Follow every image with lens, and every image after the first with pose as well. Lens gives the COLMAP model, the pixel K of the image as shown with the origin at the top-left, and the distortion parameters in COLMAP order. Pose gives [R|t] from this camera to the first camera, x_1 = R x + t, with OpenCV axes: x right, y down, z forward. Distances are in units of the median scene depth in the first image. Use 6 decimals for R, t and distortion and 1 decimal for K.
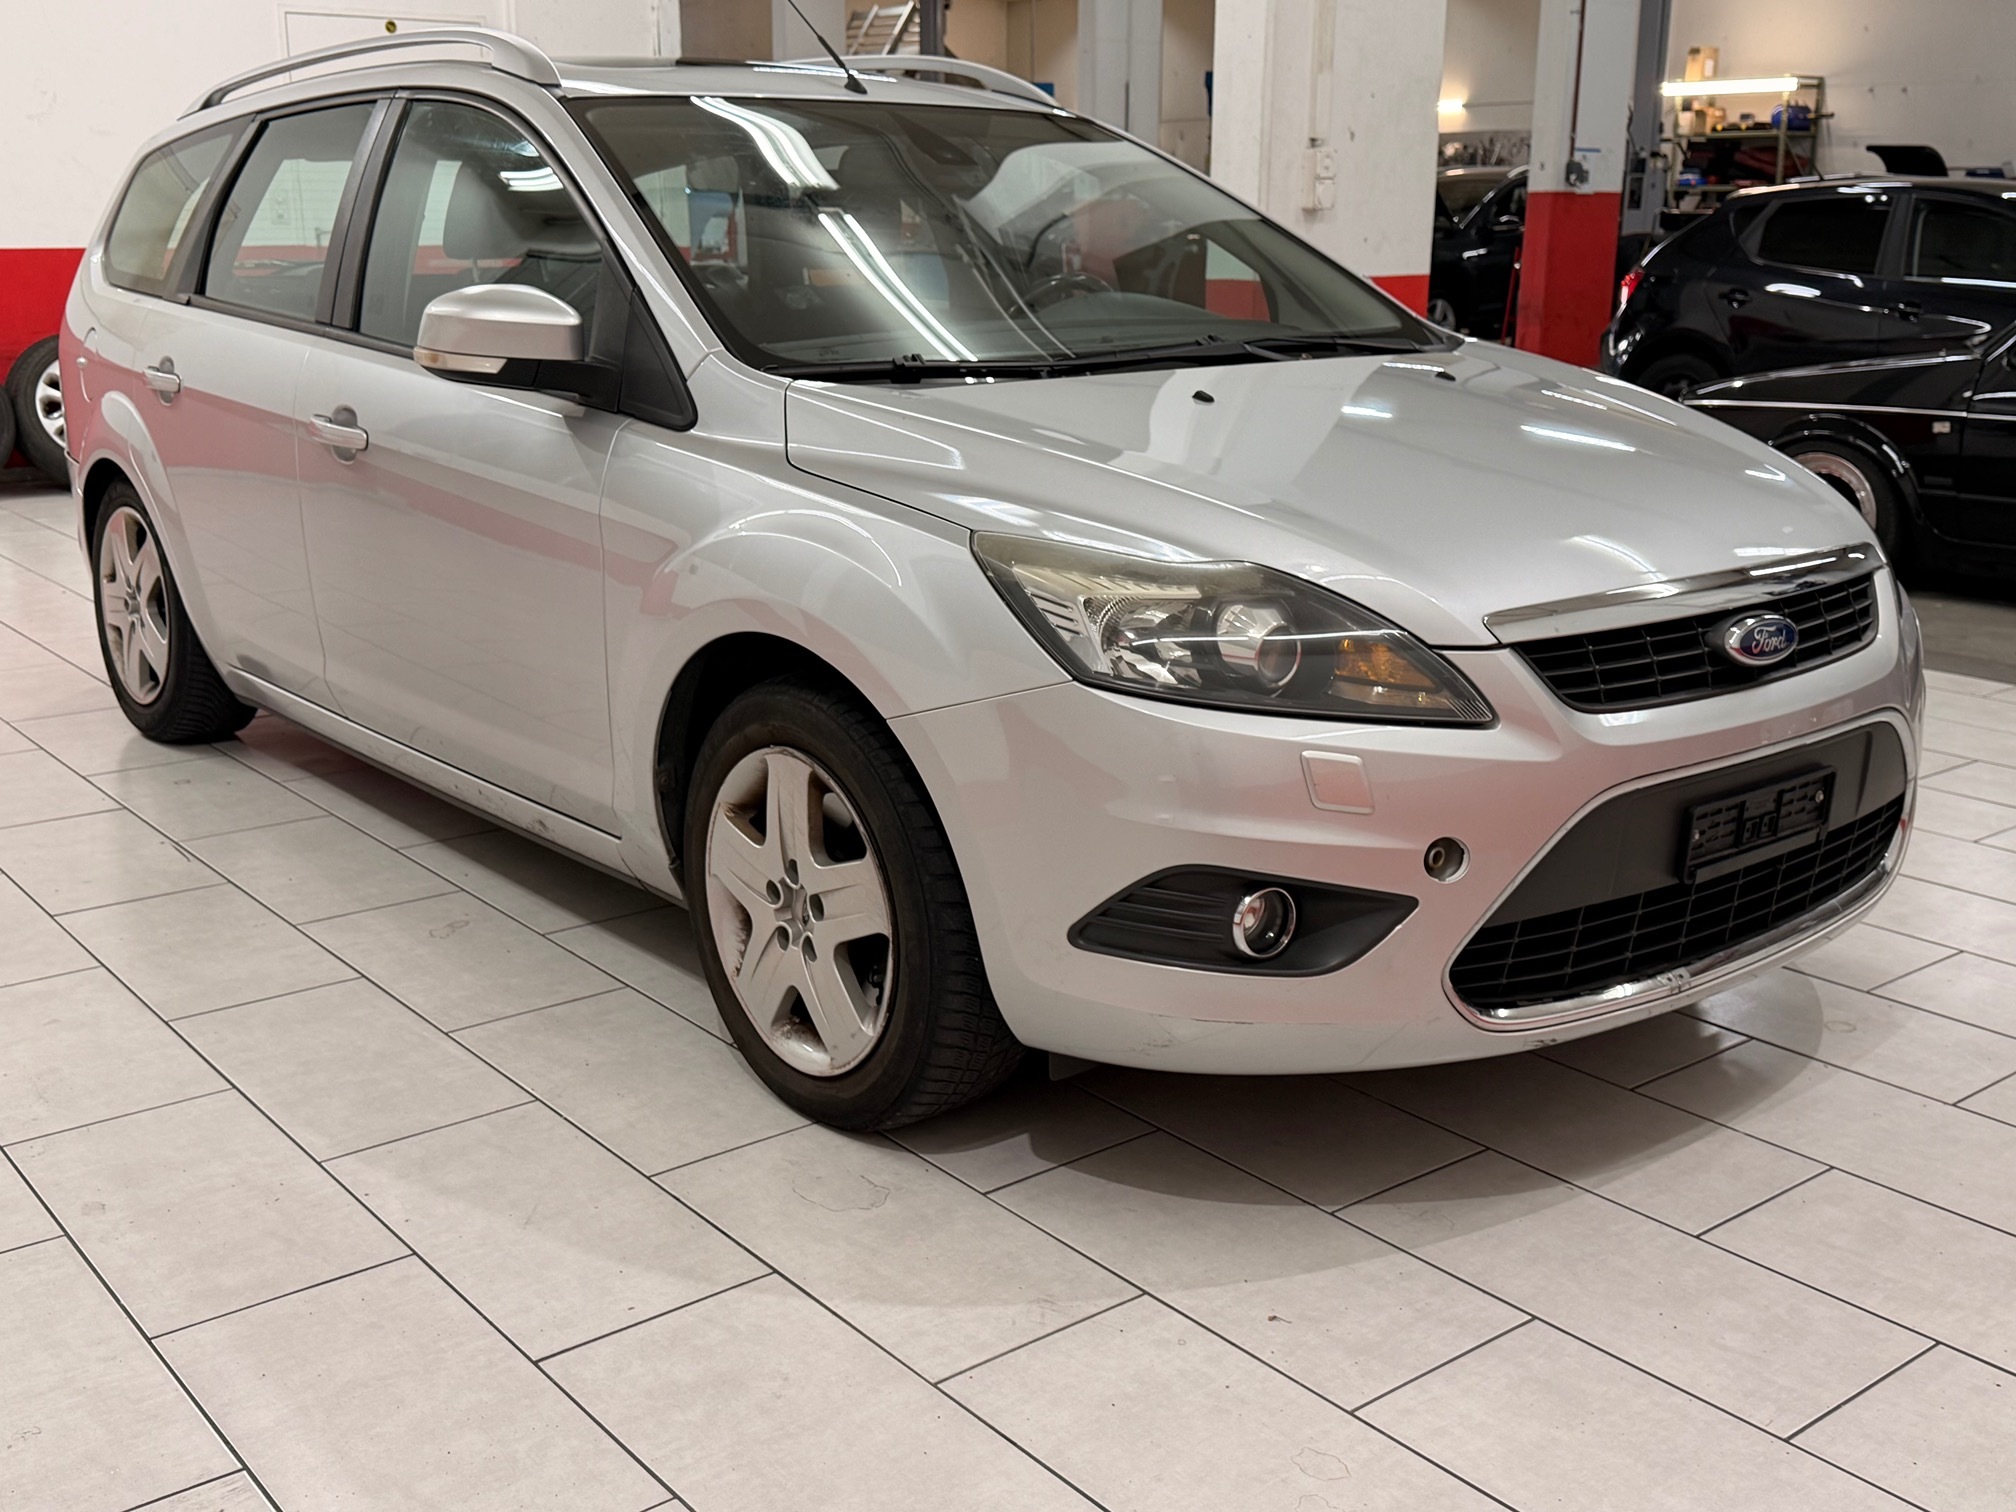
lens RADIAL K [[2077.2, 0, 1021.3], [0, 2077.2, 766.1], [0, 0, 1]] dist [0.046810, 0.000000]
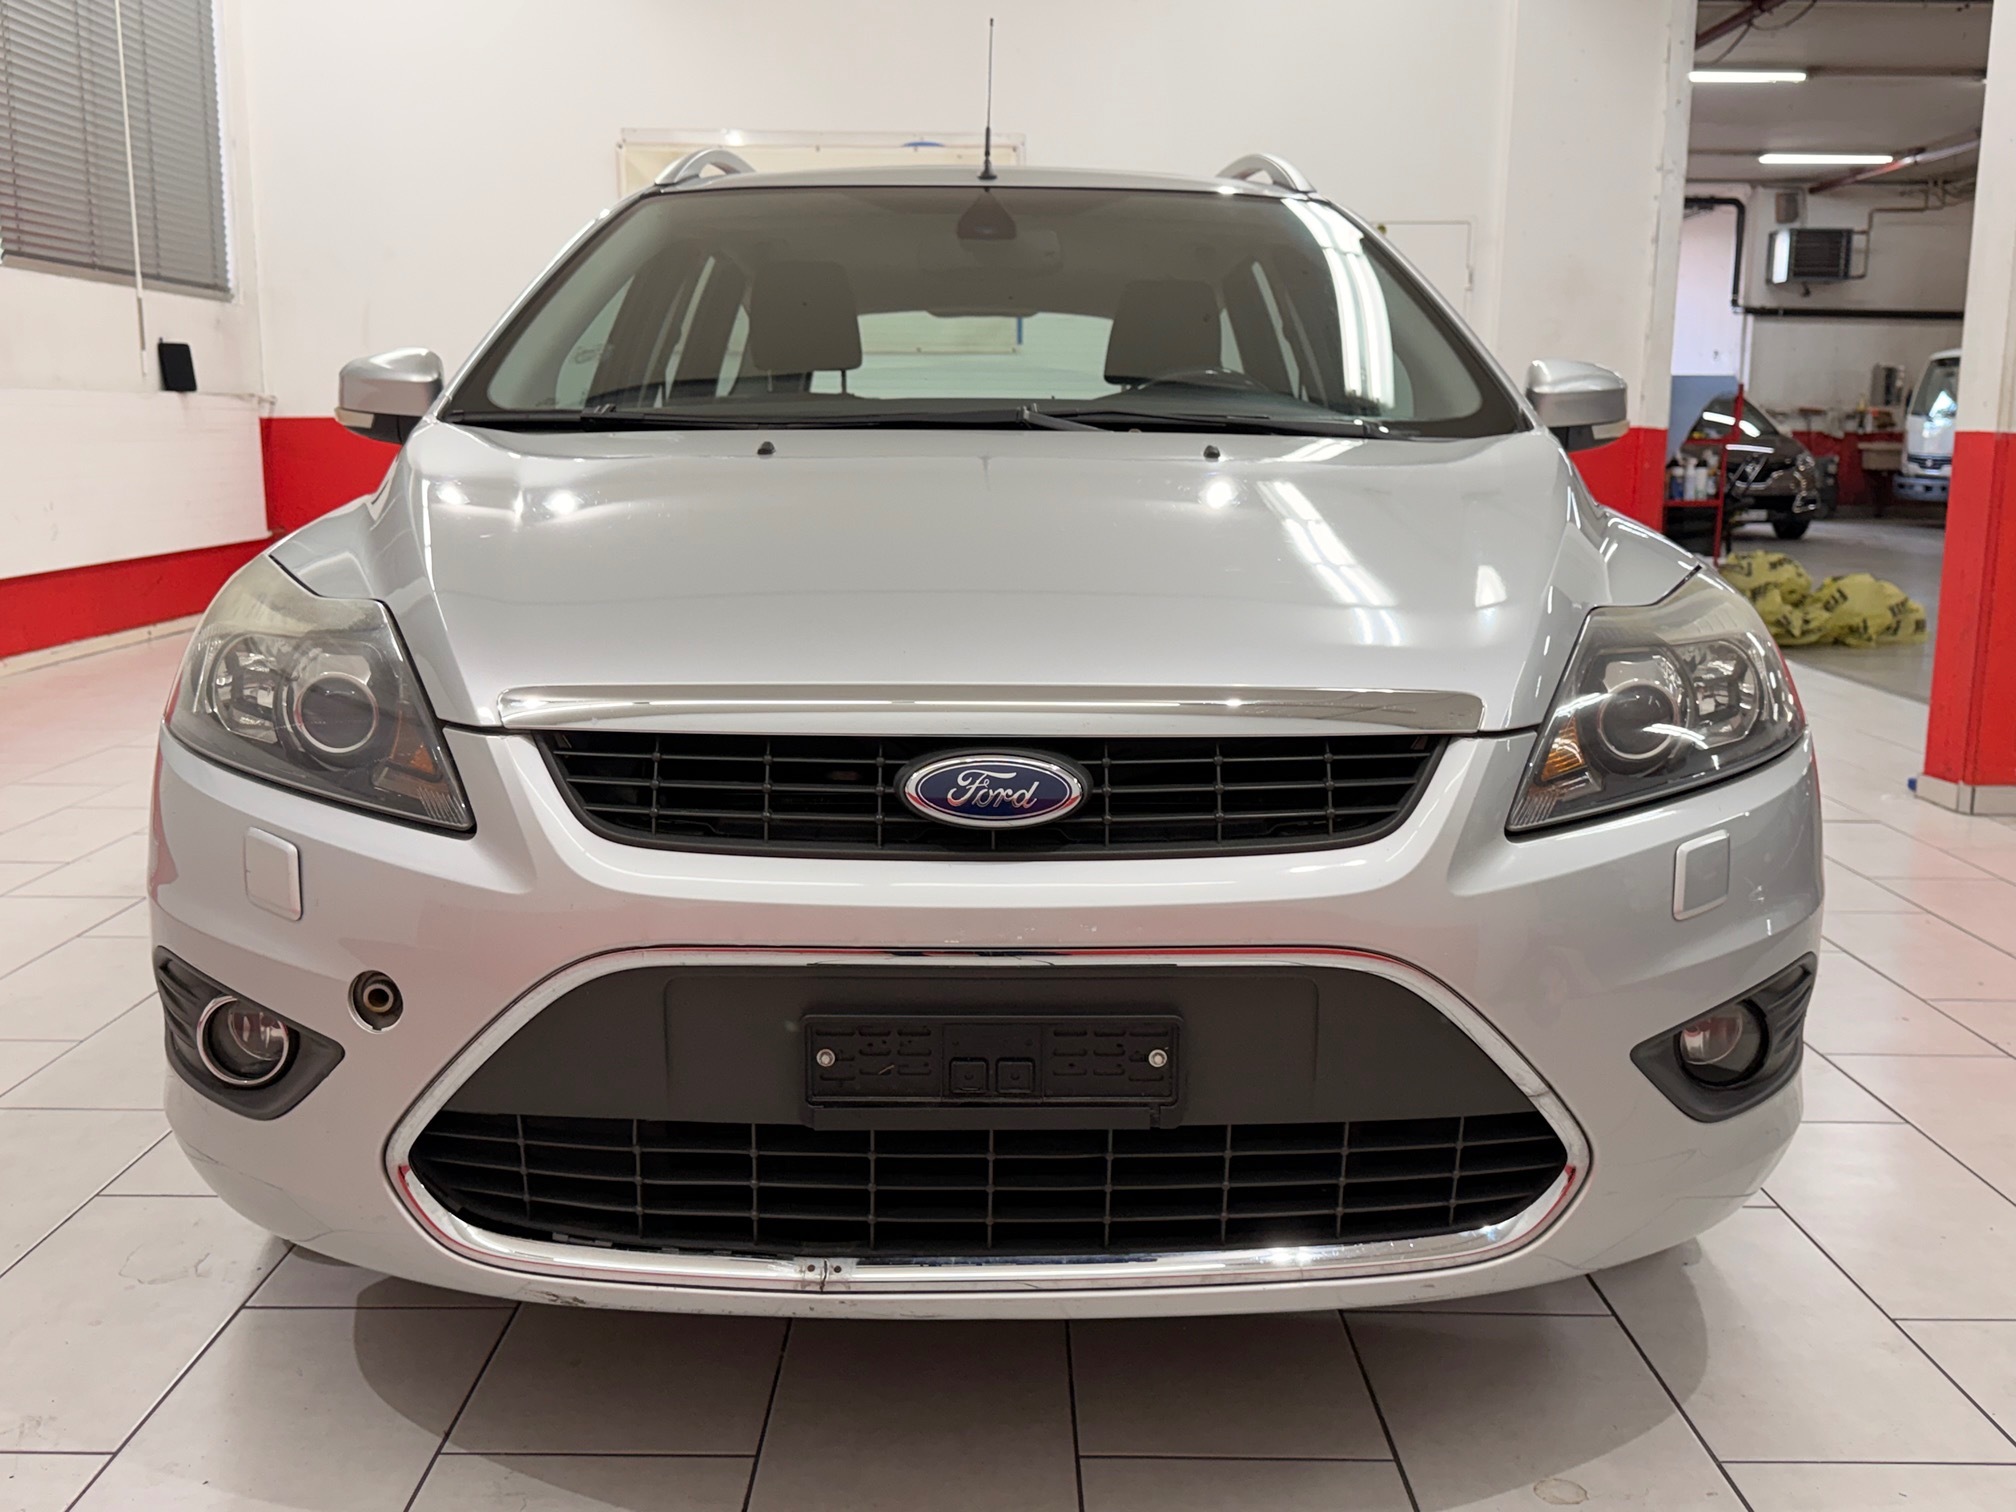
lens RADIAL K [[1908.9, 0, 1026.7], [0, 1908.9, 760.0], [0, 0, 1]] dist [0.020896, 0.000000]
pose [[0.782579, 0.109622, -0.612824, 0.681754], [-0.167189, 0.985220, -0.037265, -0.045912], [0.599681, 0.131620, 0.789340, 0.497149]]
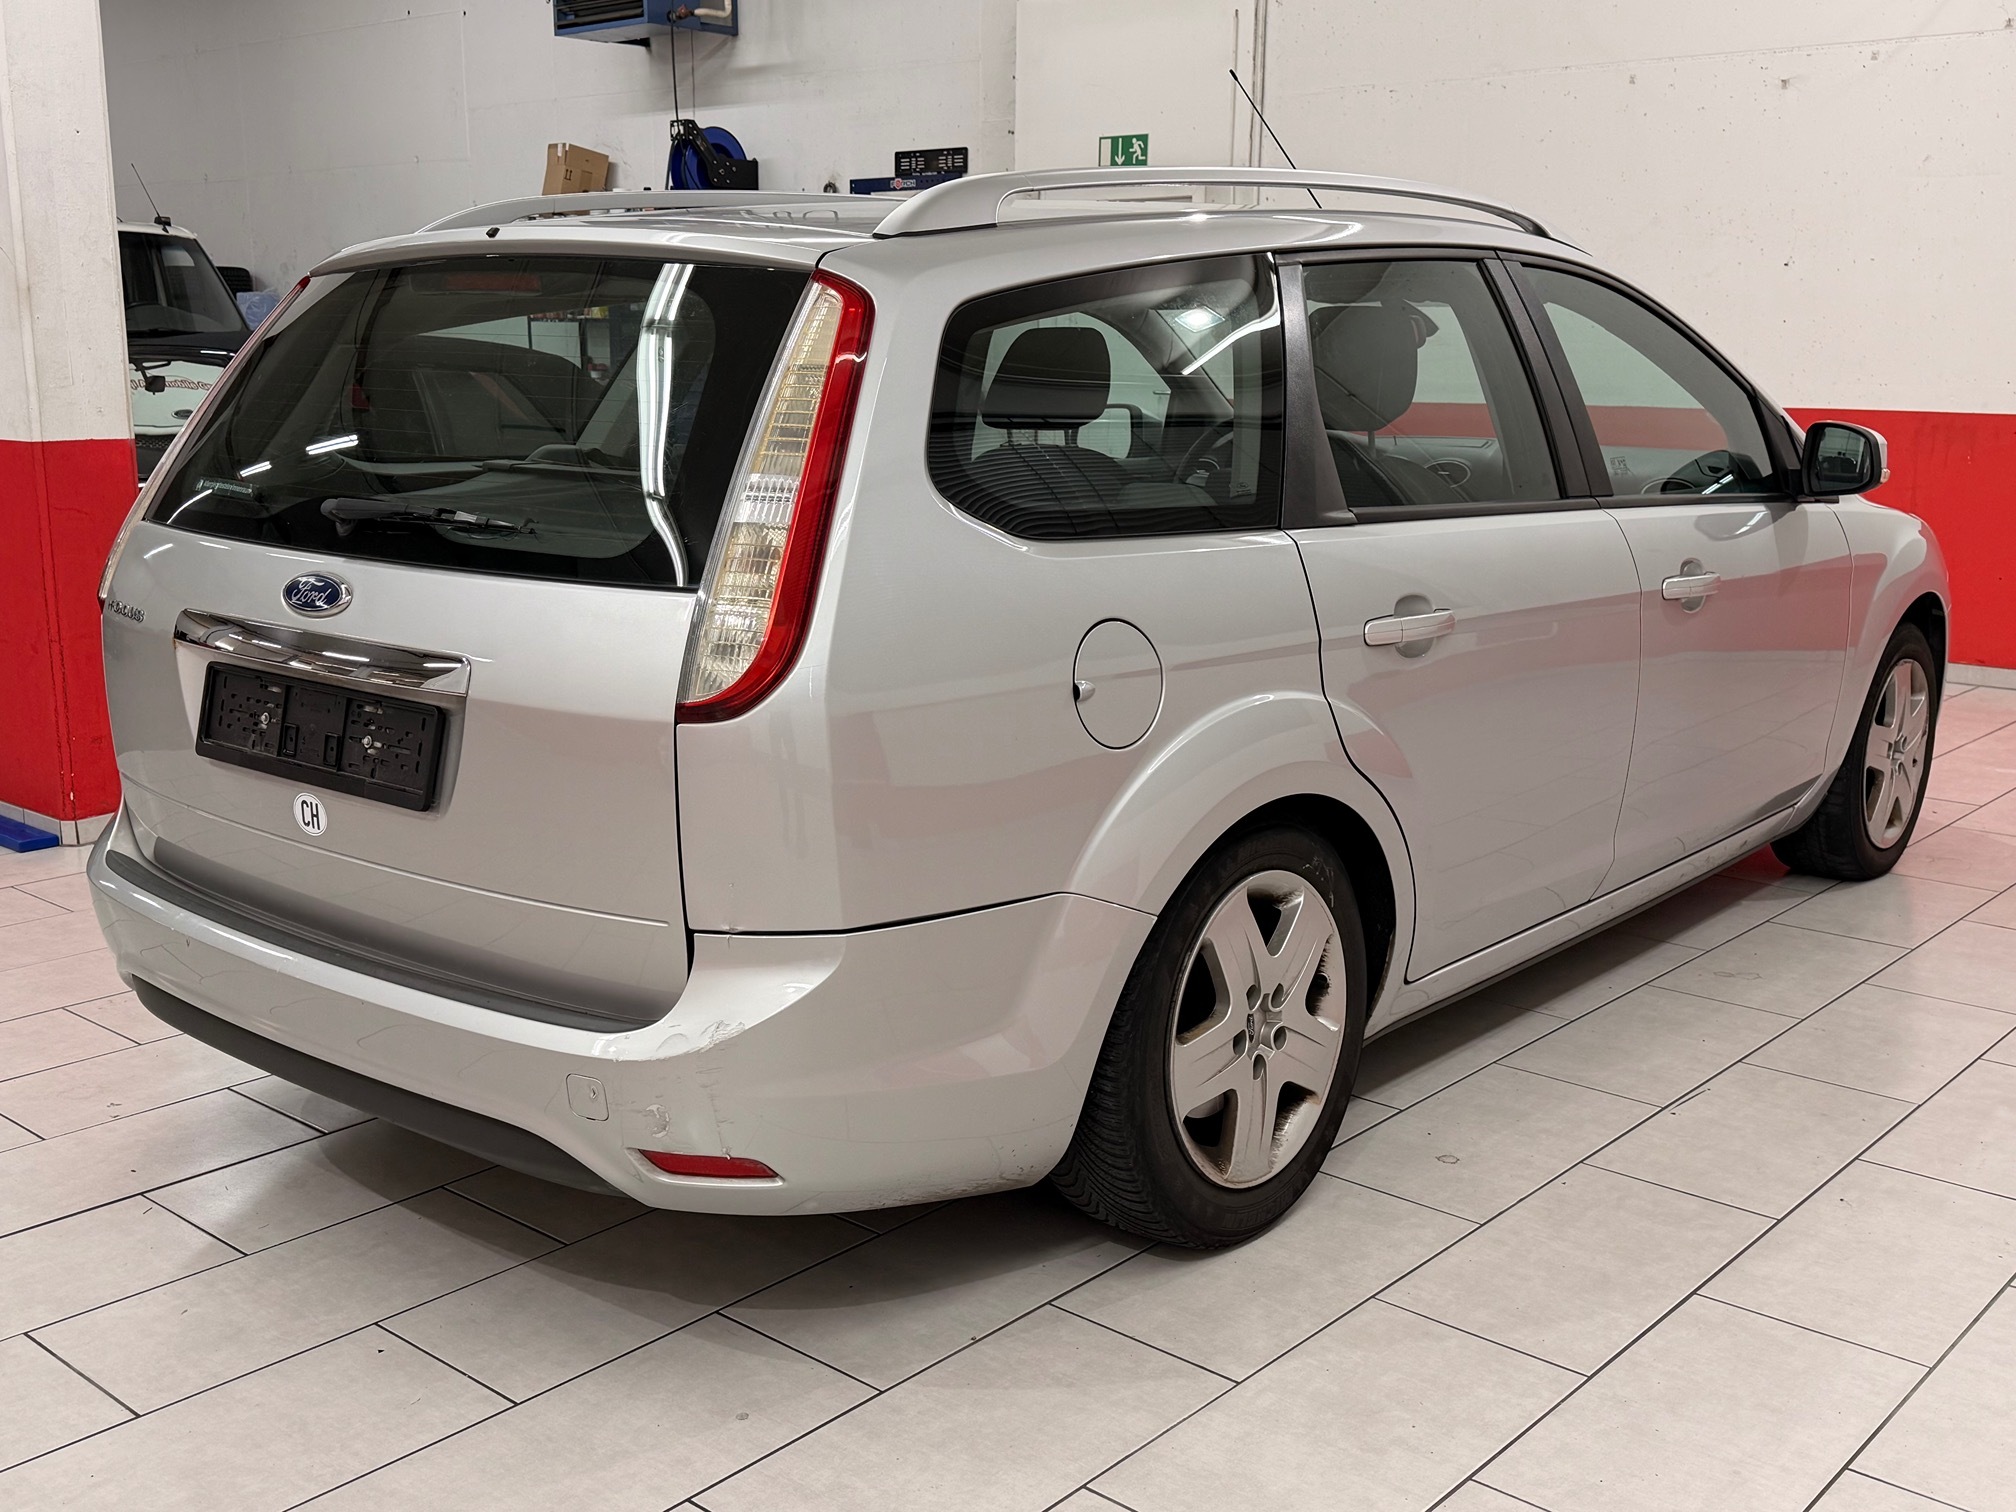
lens RADIAL K [[2077.2, 0, 1009.2], [0, 2077.2, 740.9], [0, 0, 1]] dist [0.046810, 0.000000]
pose [[-0.174475, -0.197210, 0.964711, -1.691184], [0.249605, 0.938879, 0.237072, -0.548902], [-0.952500, 0.282160, -0.114587, 1.919752]]
